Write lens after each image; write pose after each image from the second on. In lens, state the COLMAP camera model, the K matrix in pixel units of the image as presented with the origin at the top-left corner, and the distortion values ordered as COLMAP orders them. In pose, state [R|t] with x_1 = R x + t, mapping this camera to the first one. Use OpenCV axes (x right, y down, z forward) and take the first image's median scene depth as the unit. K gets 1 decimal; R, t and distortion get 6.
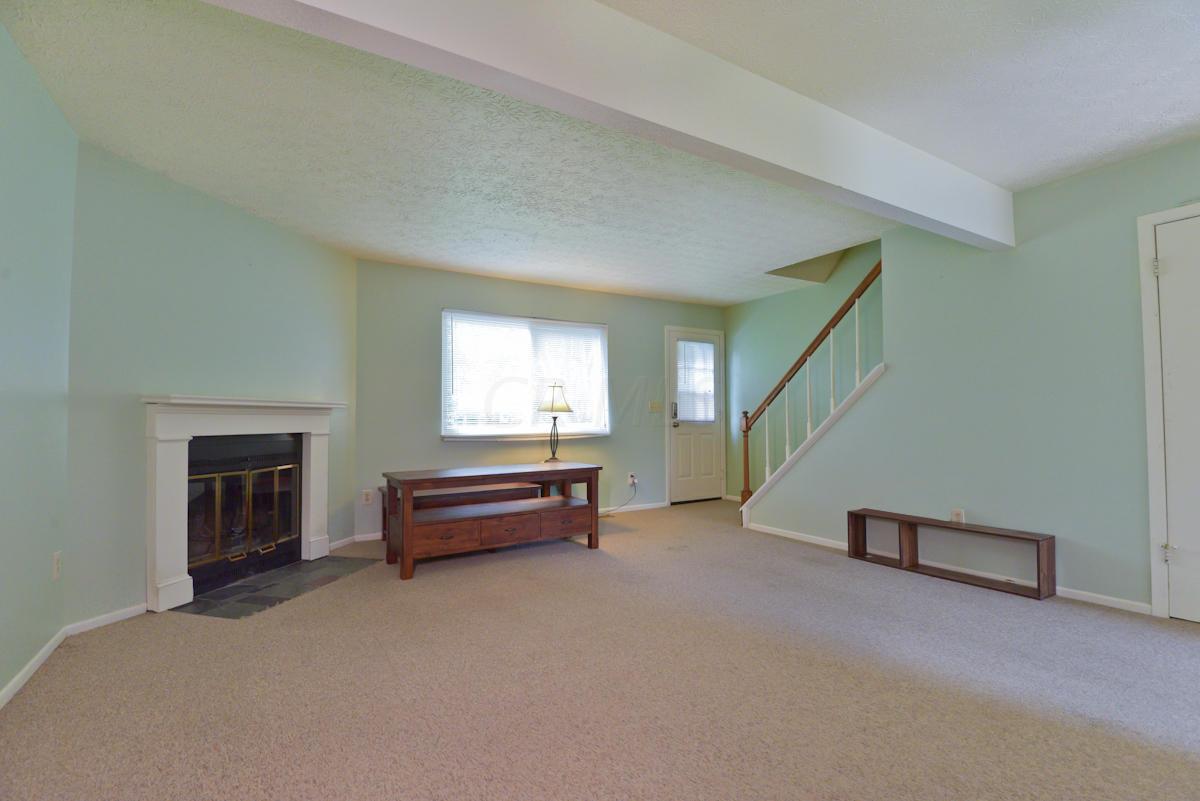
lens RADIAL K [[540.5, 0, 601.1], [0, 540.5, 403.2], [0, 0, 1]] dist [-0.023033, -0.003401]
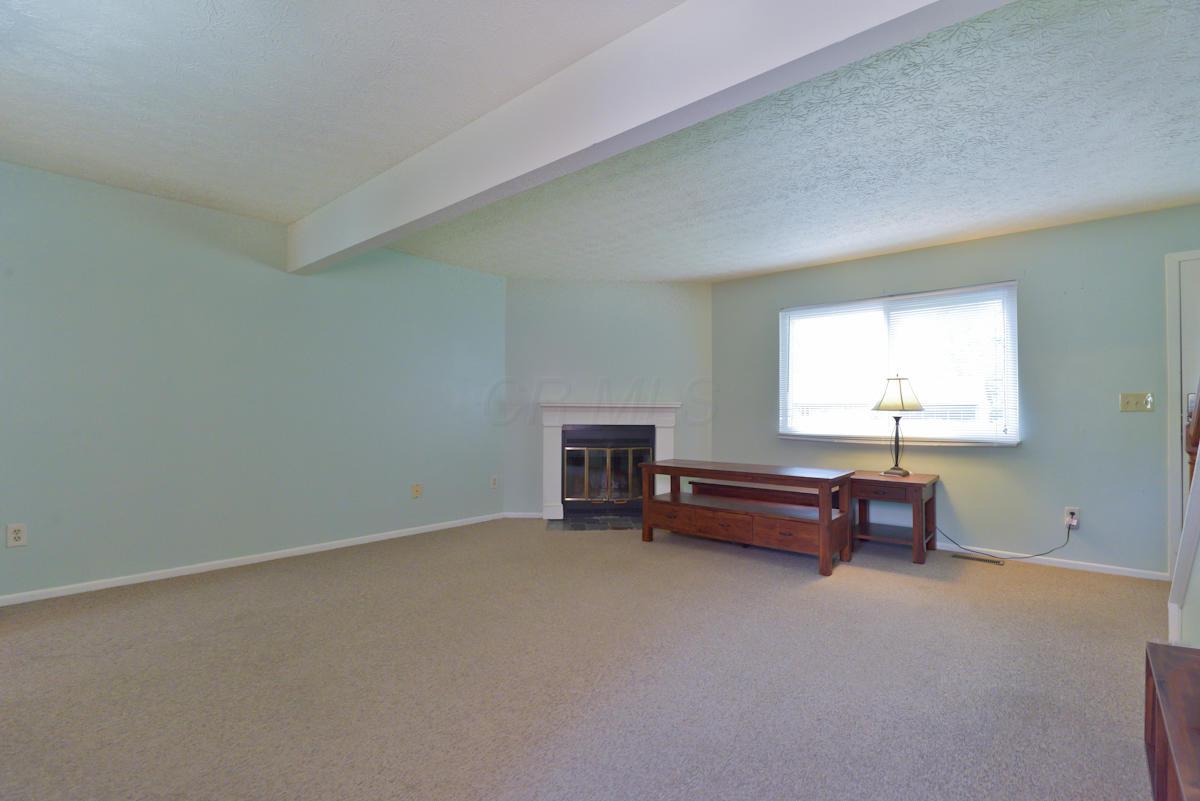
lens RADIAL K [[540.5, 0, 592.6], [0, 540.5, 403.0], [0, 0, 1]] dist [-0.023033, -0.003401]
pose [[0.287738, -0.005114, -0.957696, 0.588890], [0.020140, 0.999797, 0.000712, -0.005199], [0.957497, -0.019493, 0.287782, 0.361597]]
